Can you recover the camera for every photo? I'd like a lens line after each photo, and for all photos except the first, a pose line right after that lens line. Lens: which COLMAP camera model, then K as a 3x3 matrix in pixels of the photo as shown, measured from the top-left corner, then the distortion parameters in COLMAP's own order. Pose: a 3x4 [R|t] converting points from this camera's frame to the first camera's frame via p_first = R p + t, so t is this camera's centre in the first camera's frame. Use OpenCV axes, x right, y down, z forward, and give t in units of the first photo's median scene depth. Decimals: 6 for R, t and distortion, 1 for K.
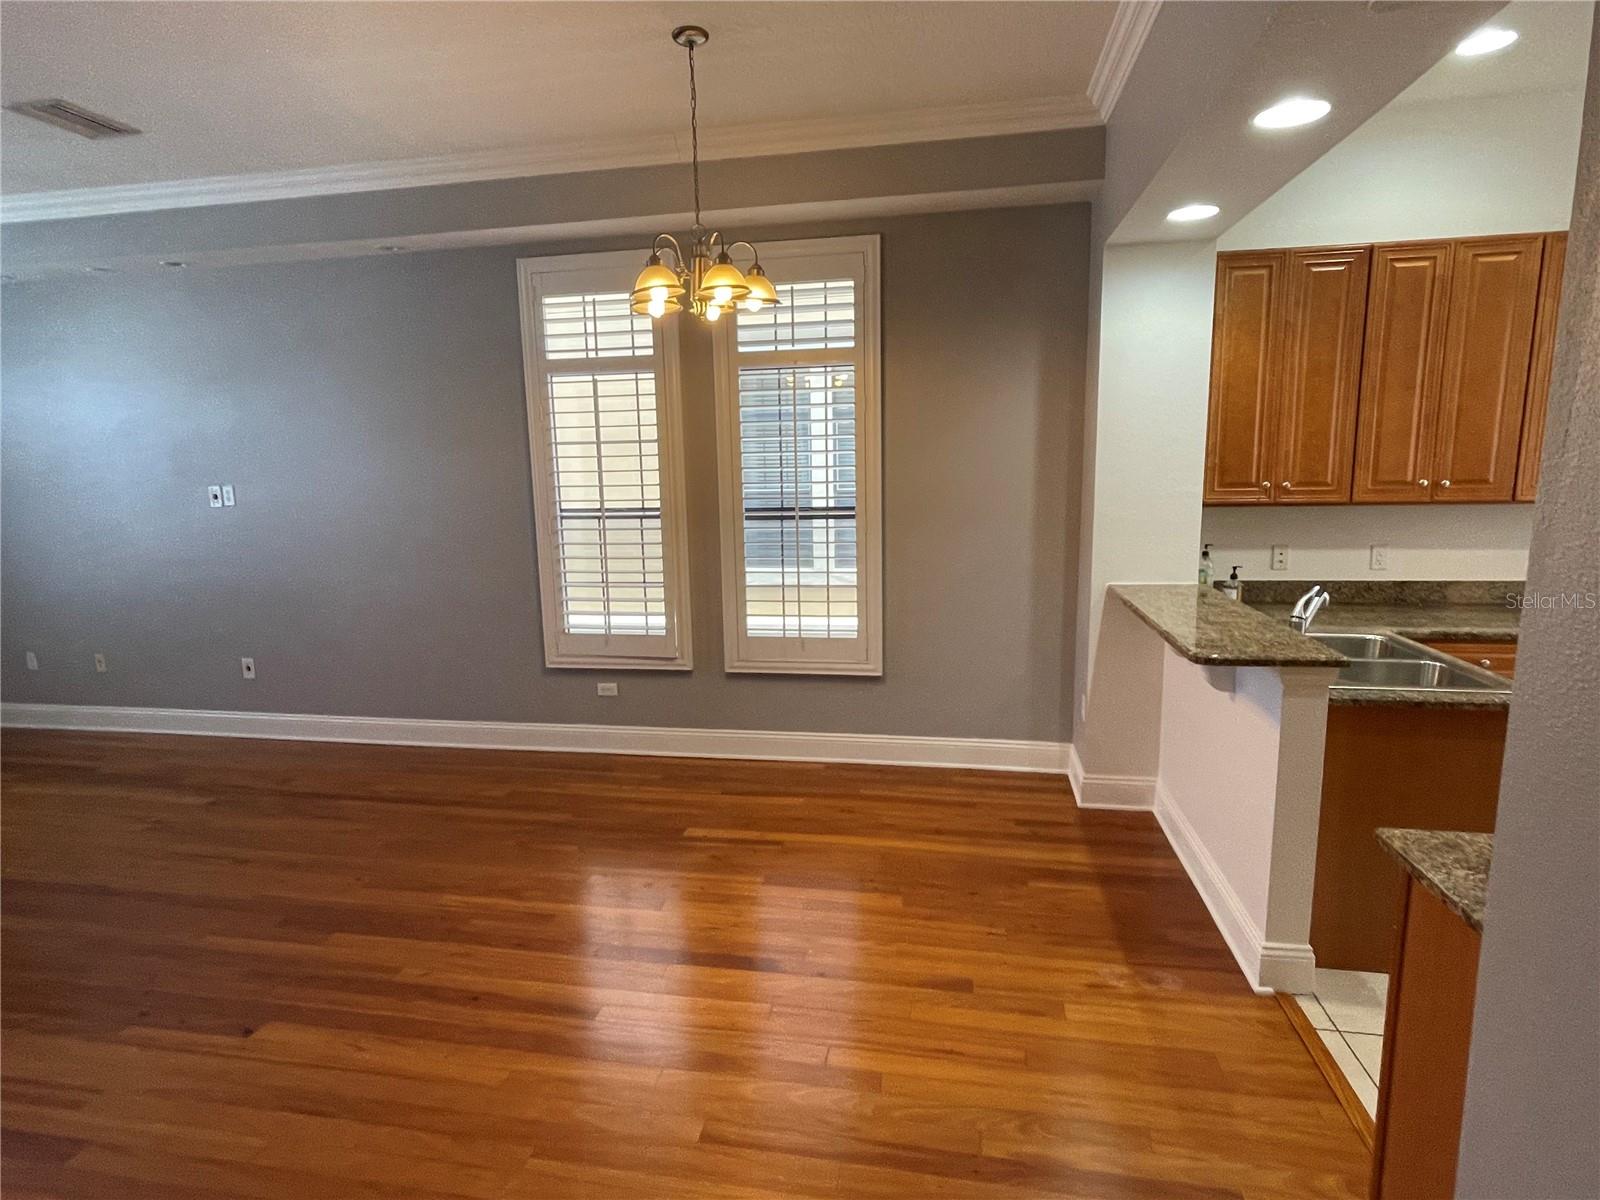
lens RADIAL K [[839.4, 0, 792.2], [0, 839.4, 601.6], [0, 0, 1]] dist [-0.003447, 0.000538]
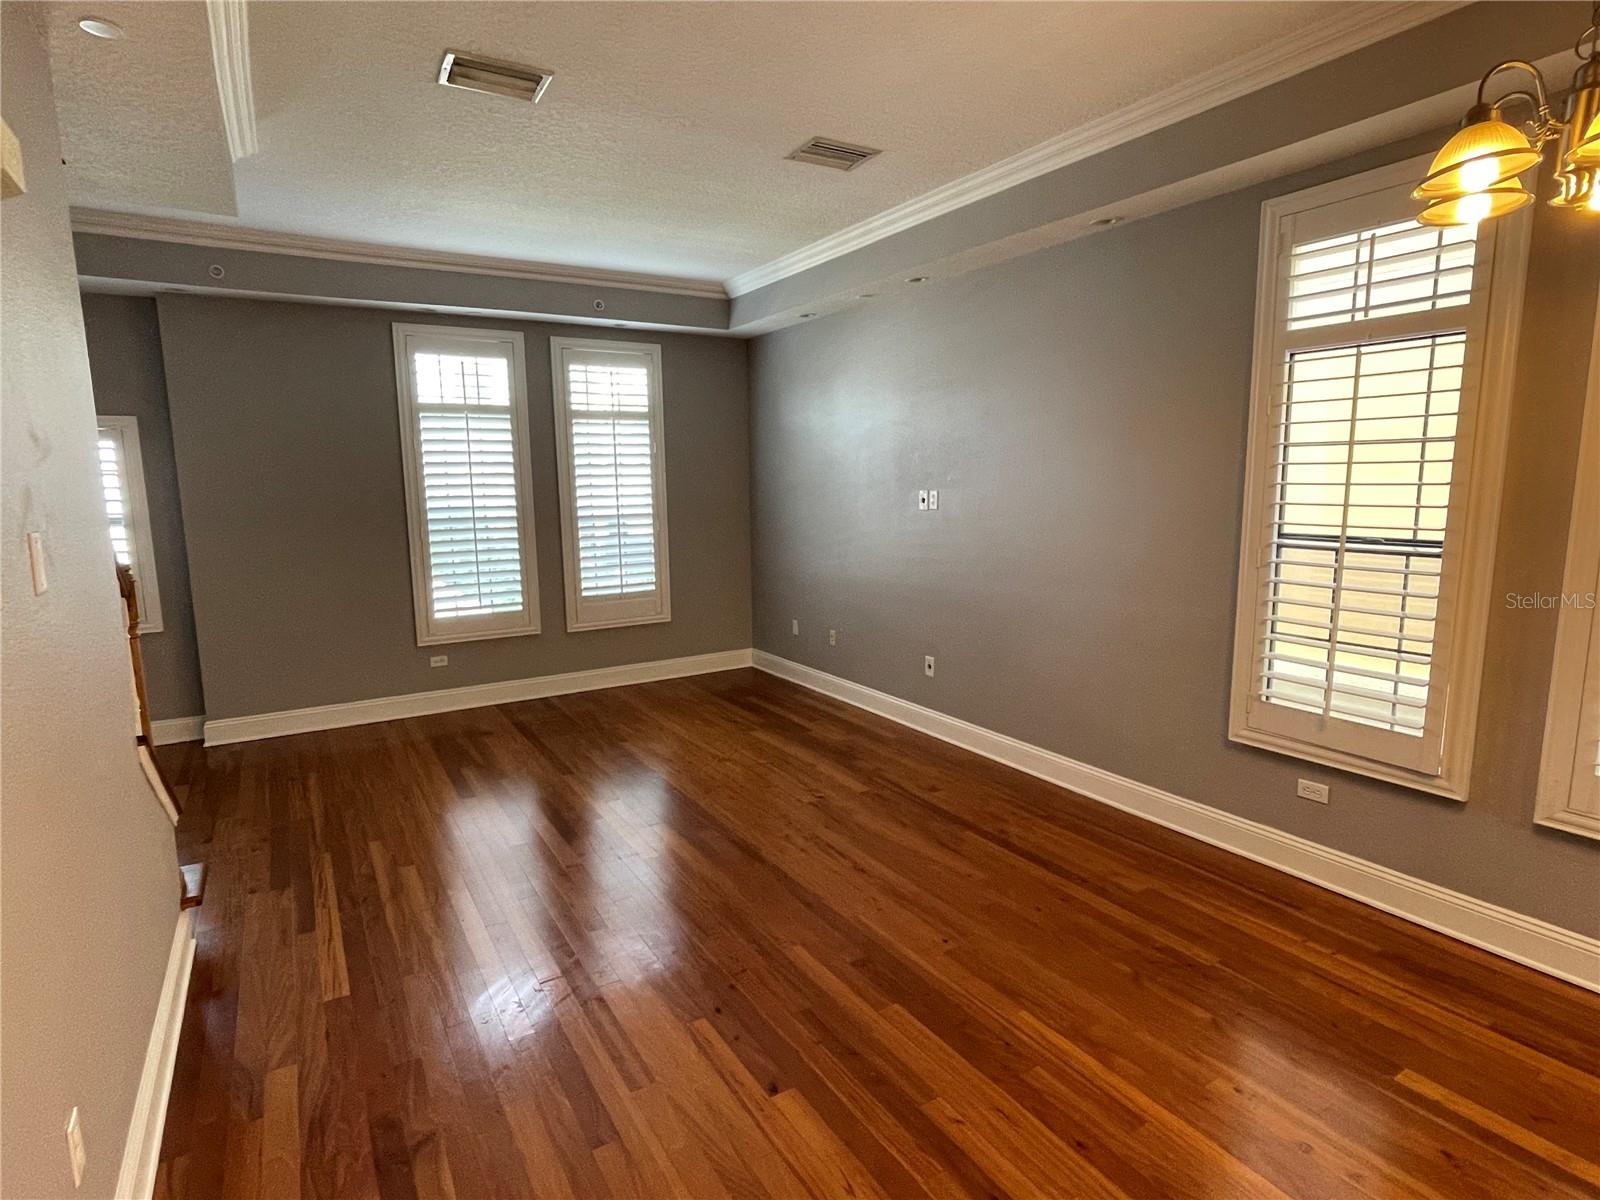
lens RADIAL K [[839.4, 0, 792.2], [0, 839.4, 601.6], [0, 0, 1]] dist [-0.003447, 0.000538]
pose [[0.667089, 0.122738, -0.734798, -0.013375], [-0.123965, 0.990872, 0.052970, -0.039145], [0.734592, 0.055753, 0.676215, 0.201928]]
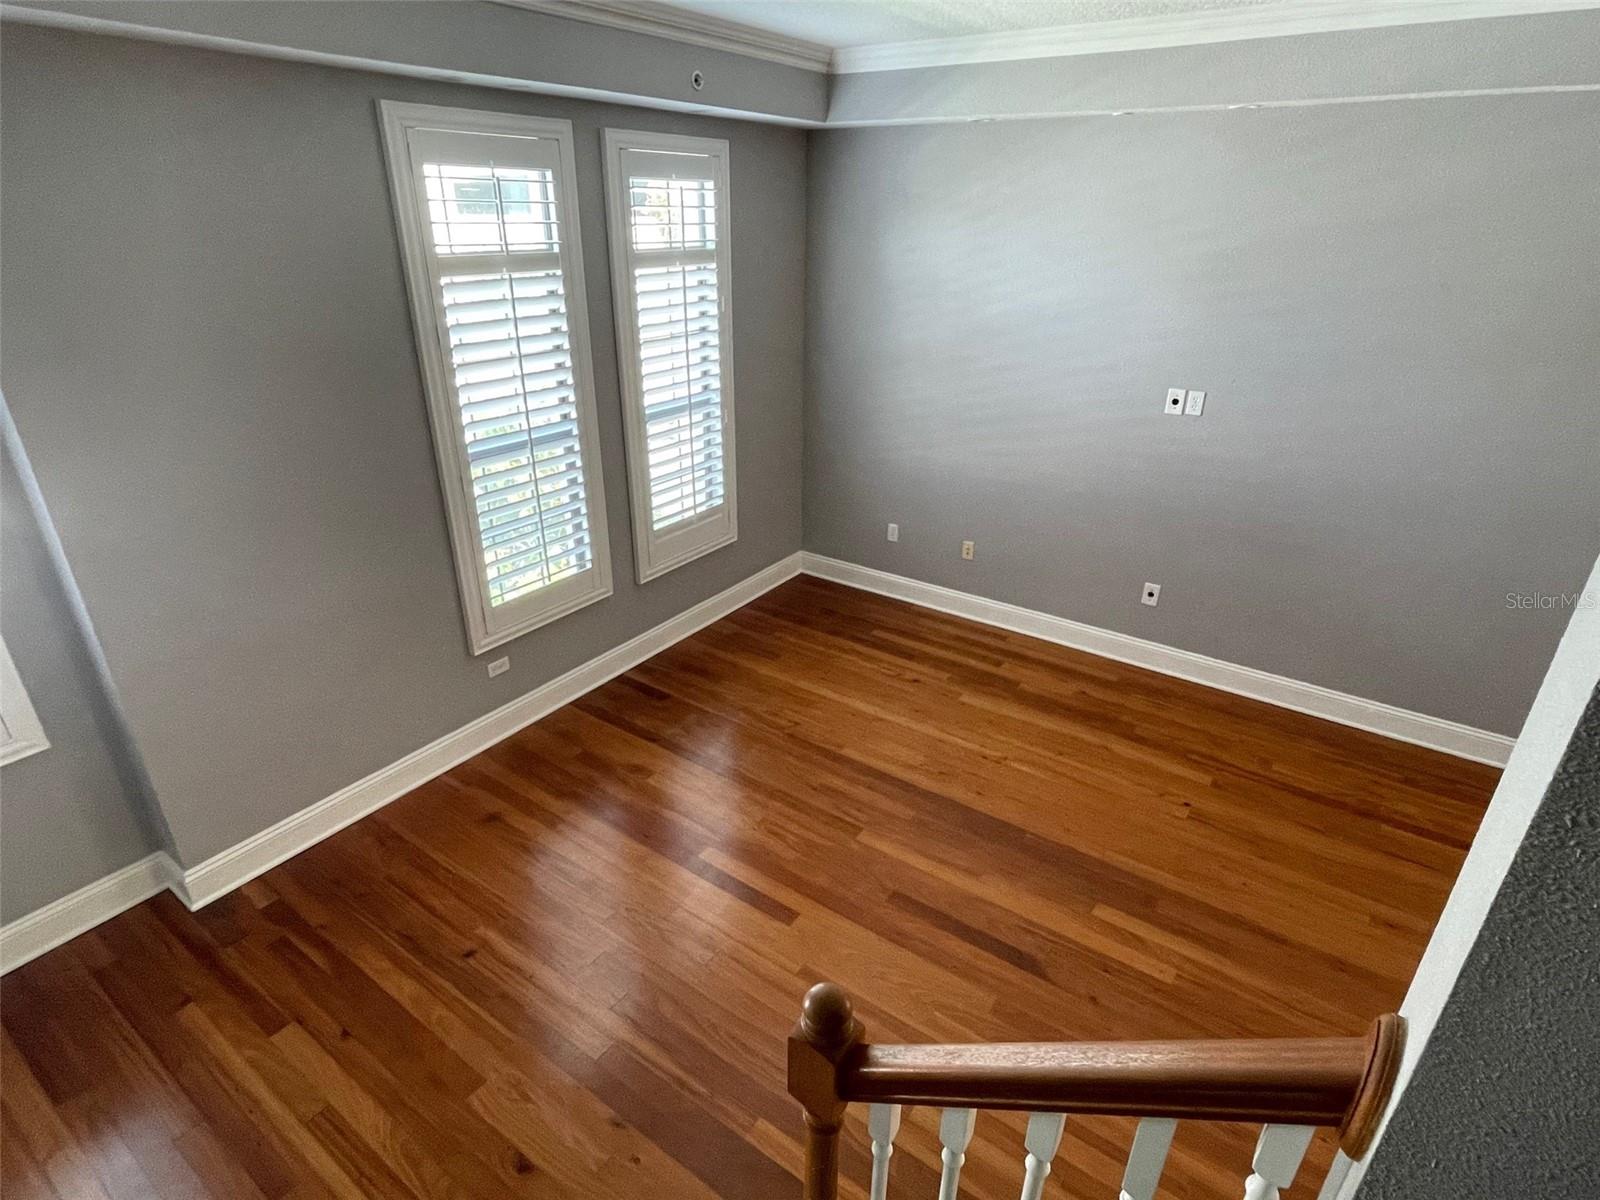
lens RADIAL K [[839.4, 0, 792.2], [0, 839.4, 601.6], [0, 0, 1]] dist [-0.003447, 0.000538]
pose [[0.905992, 0.201387, -0.372320, -0.777289], [-0.095431, 0.954107, 0.283855, -0.154715], [0.412398, -0.221639, 0.883631, 0.053460]]
